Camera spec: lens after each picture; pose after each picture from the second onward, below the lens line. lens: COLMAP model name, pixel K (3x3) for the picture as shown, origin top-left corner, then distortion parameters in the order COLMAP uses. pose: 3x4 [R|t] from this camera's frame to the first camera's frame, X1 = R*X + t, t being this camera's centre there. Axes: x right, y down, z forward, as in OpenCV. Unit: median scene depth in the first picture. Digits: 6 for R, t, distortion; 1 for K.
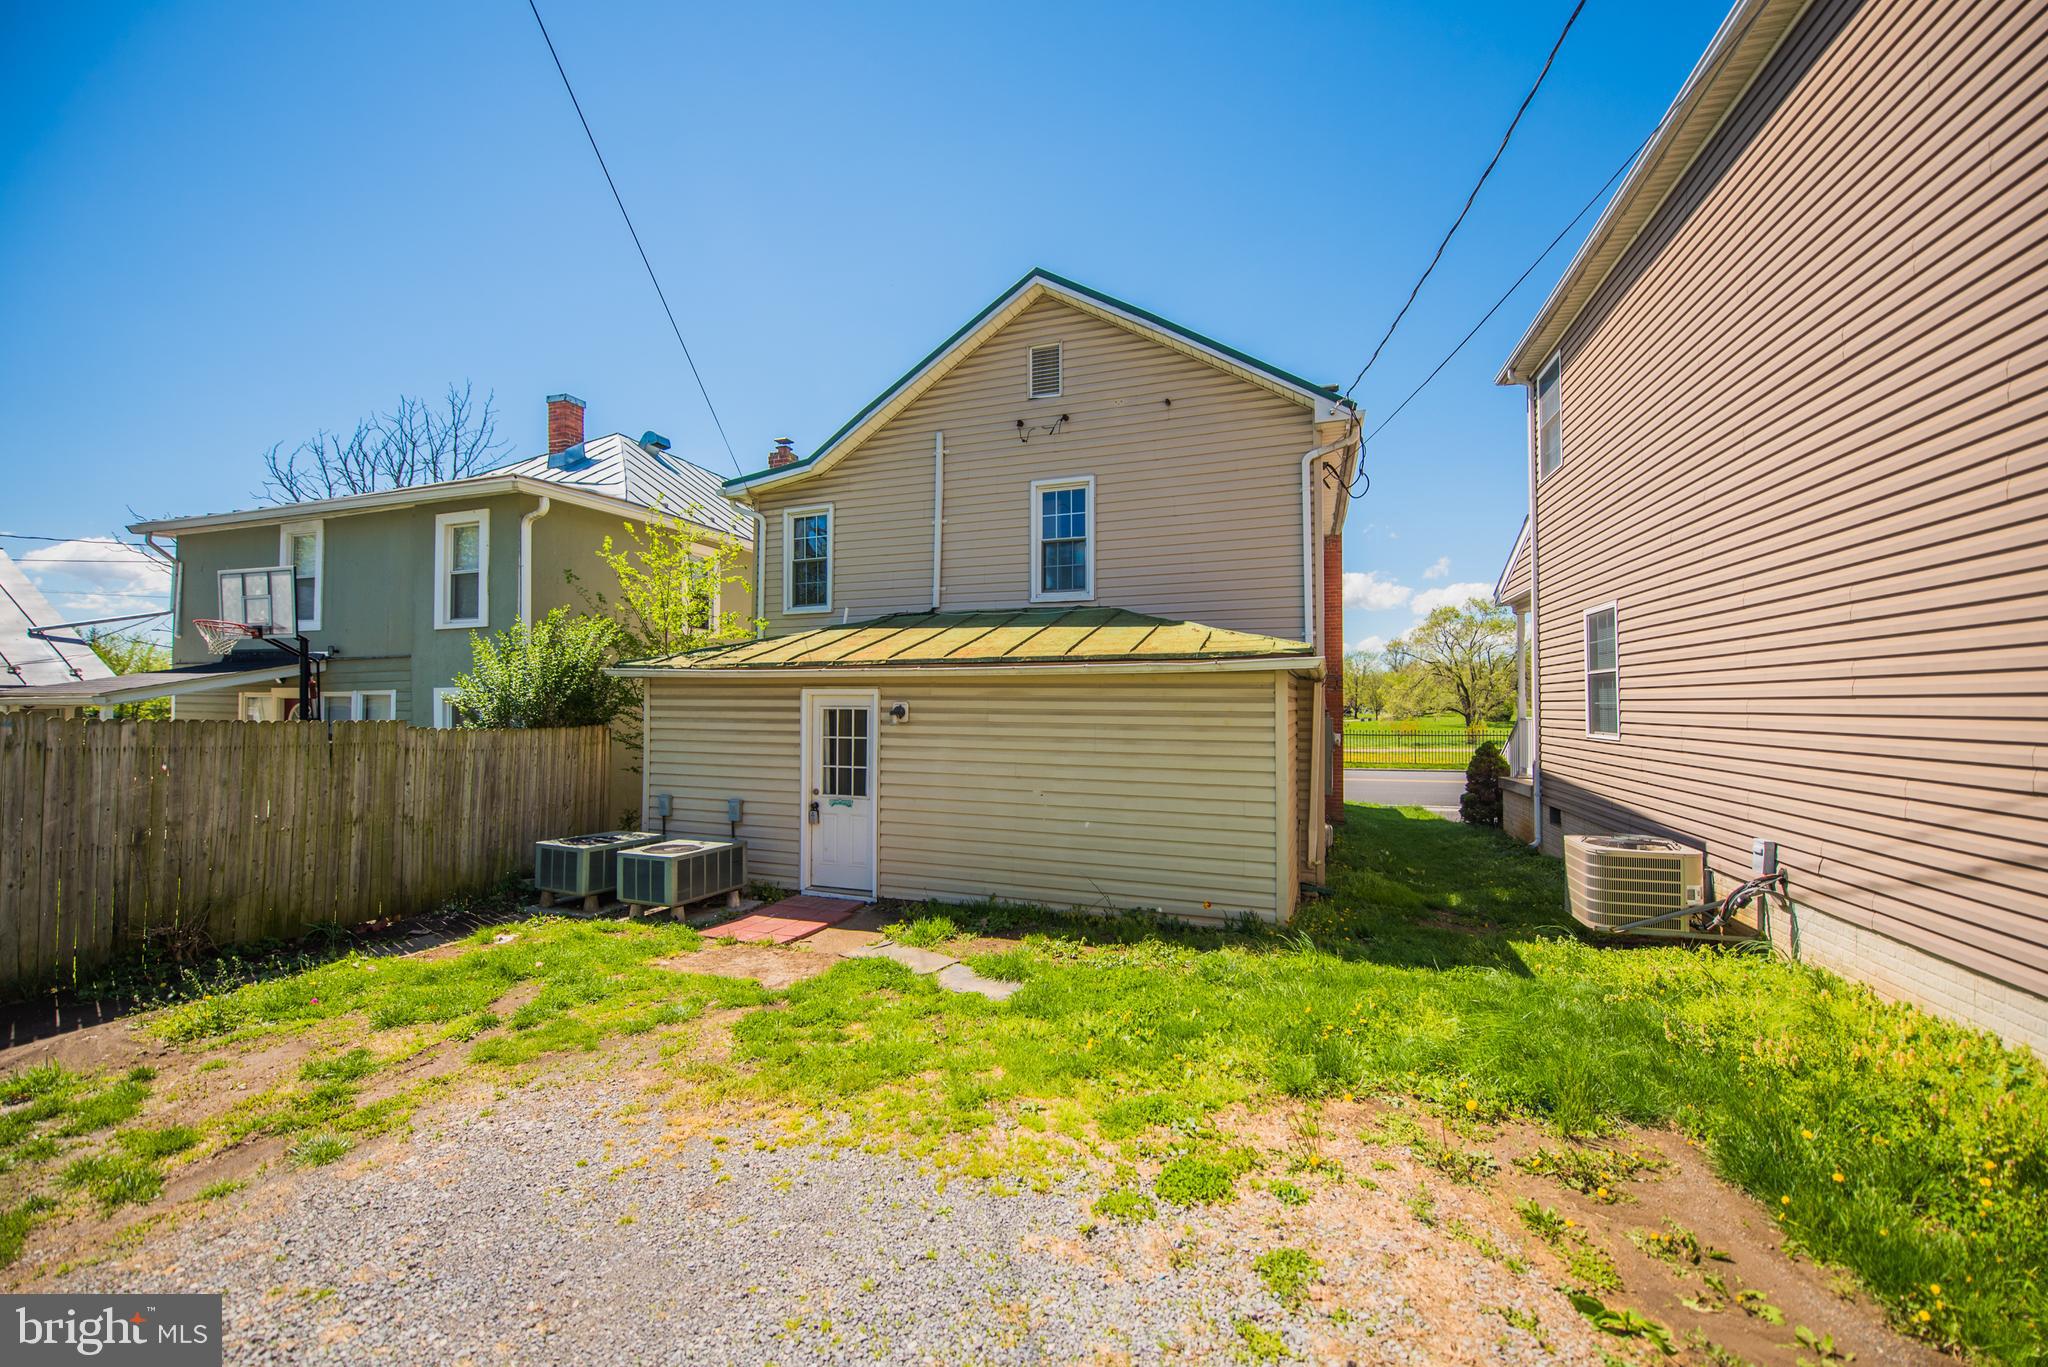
lens RADIAL K [[832.2, 0, 1019.5], [0, 832.2, 685.7], [0, 0, 1]] dist [-0.016208, -0.001702]
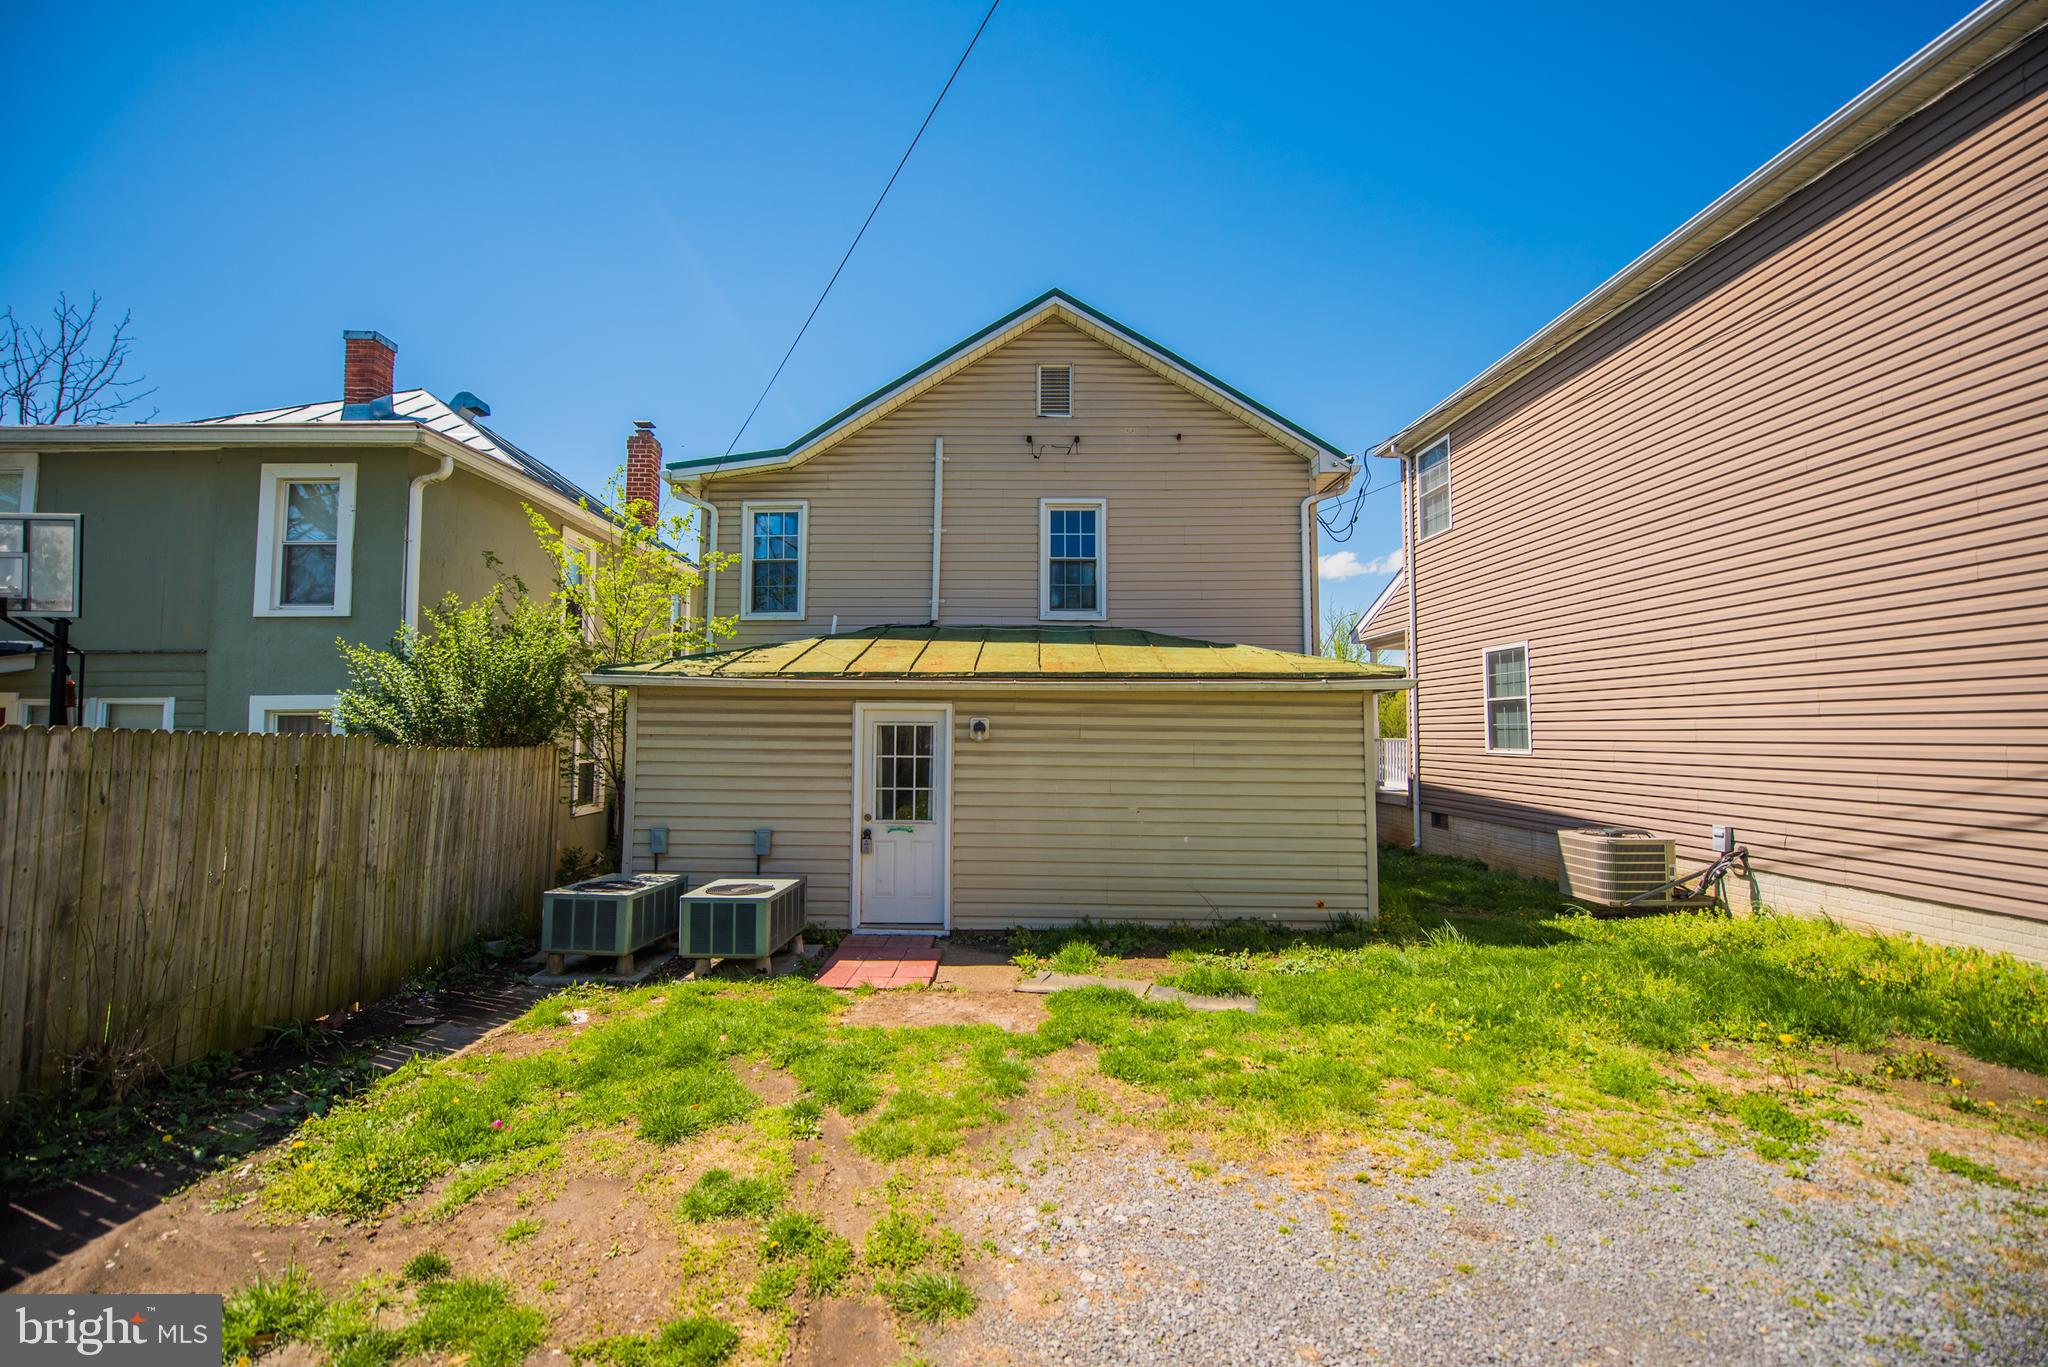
lens RADIAL K [[832.2, 0, 1019.4], [0, 832.2, 685.1], [0, 0, 1]] dist [-0.016208, -0.001702]
pose [[0.939164, 0.023036, 0.342695, -0.408461], [-0.011491, 0.999297, -0.035682, 0.015234], [-0.343276, 0.029574, 0.938769, 0.097819]]
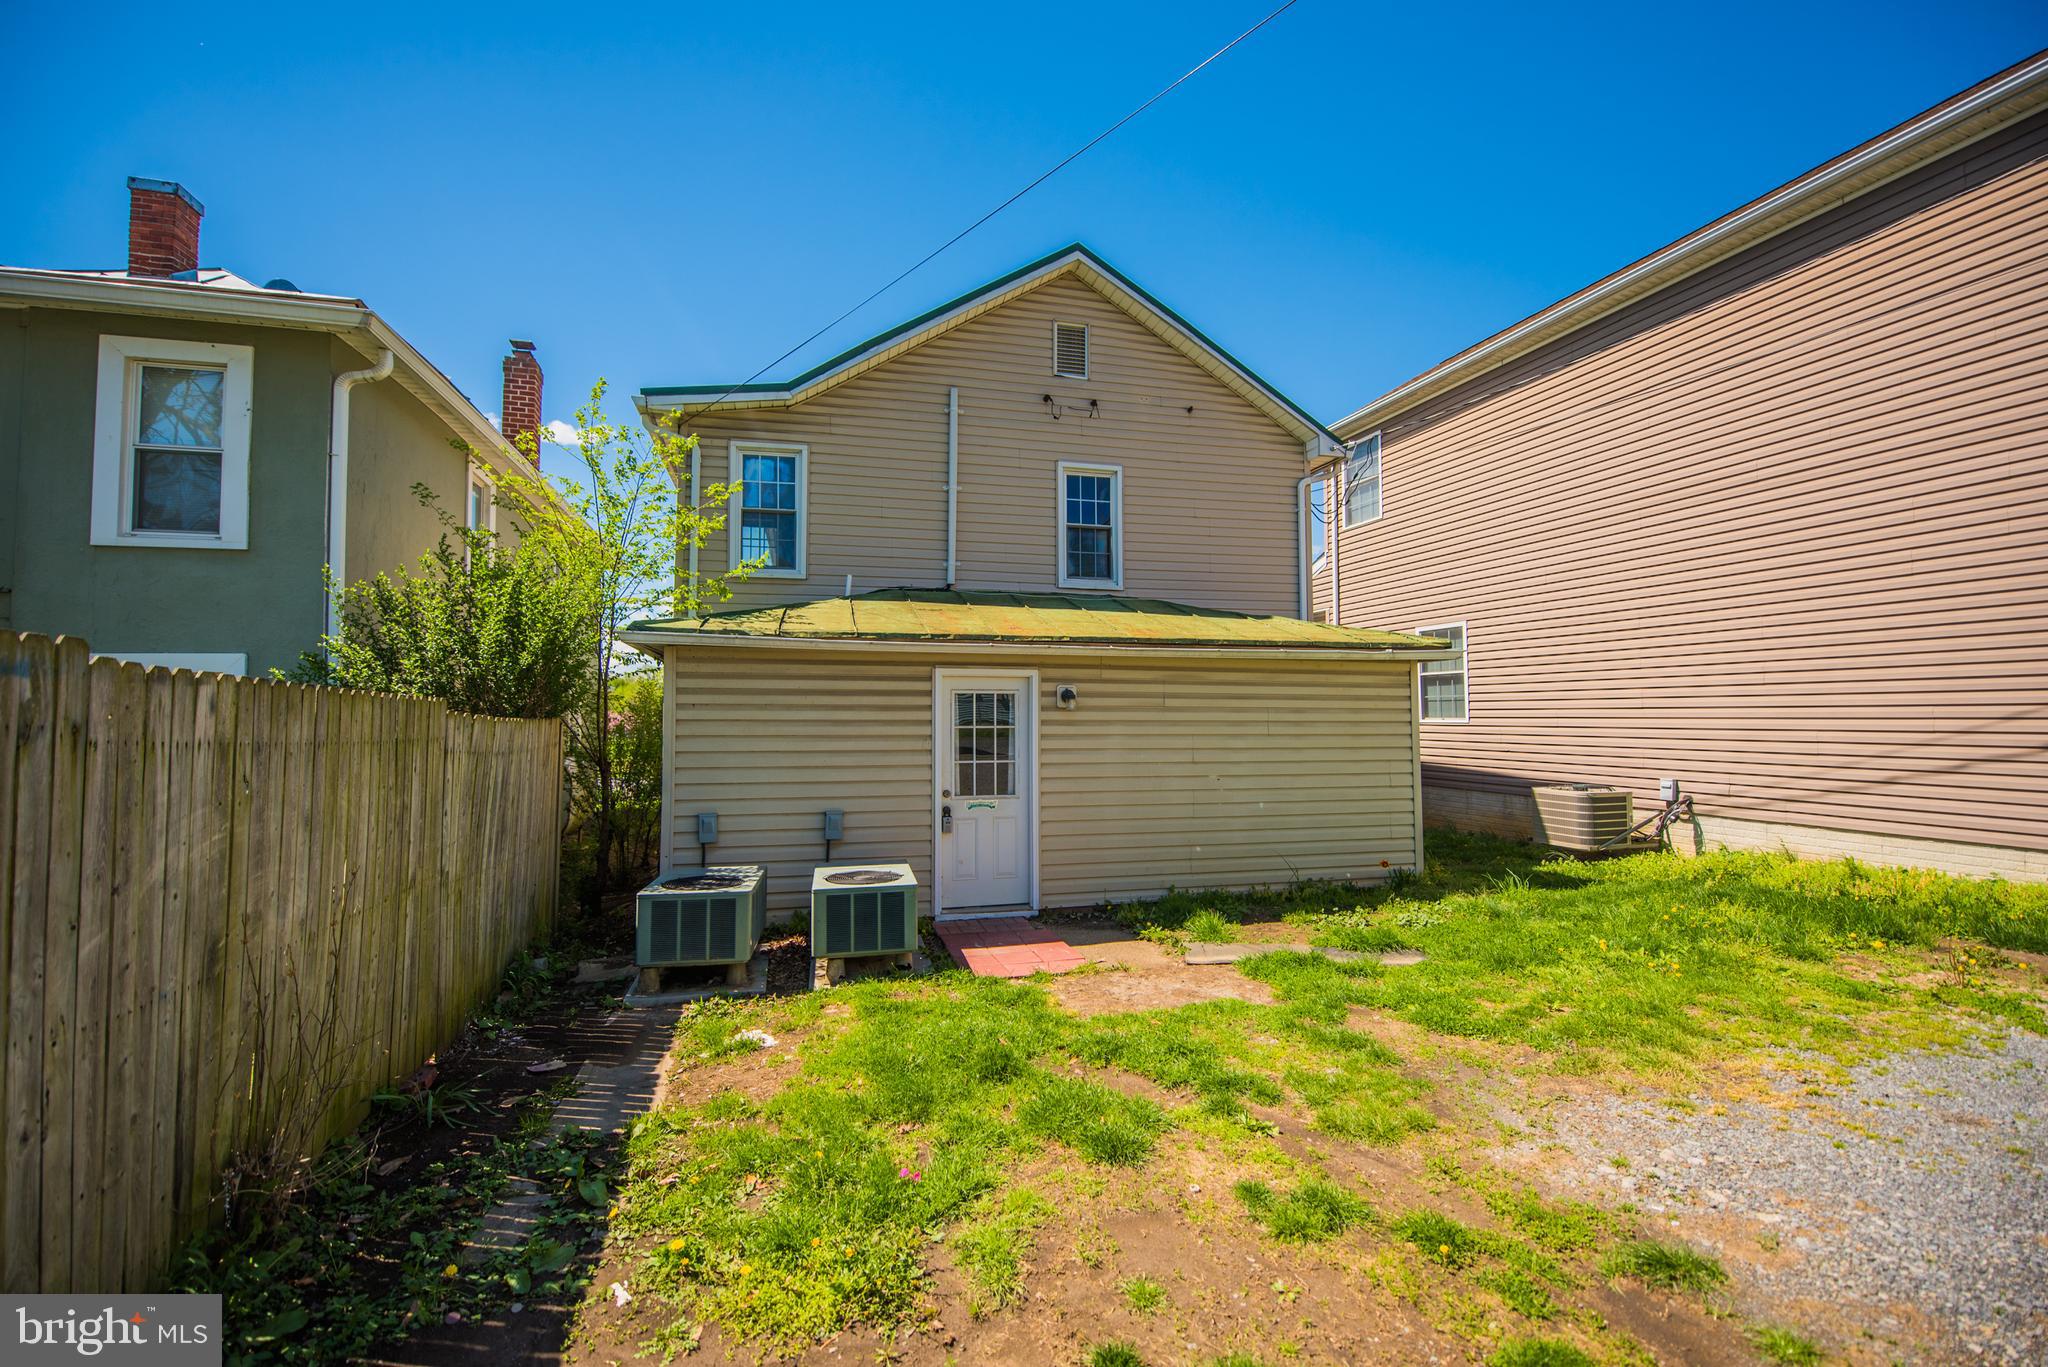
lens RADIAL K [[832.2, 0, 1019.9], [0, 832.2, 684.4], [0, 0, 1]] dist [-0.016208, -0.001702]
pose [[0.819722, 0.018629, 0.572459, -0.669053], [-0.010645, 0.999794, -0.017292, 0.033611], [-0.572663, 0.008081, 0.819751, 0.287267]]
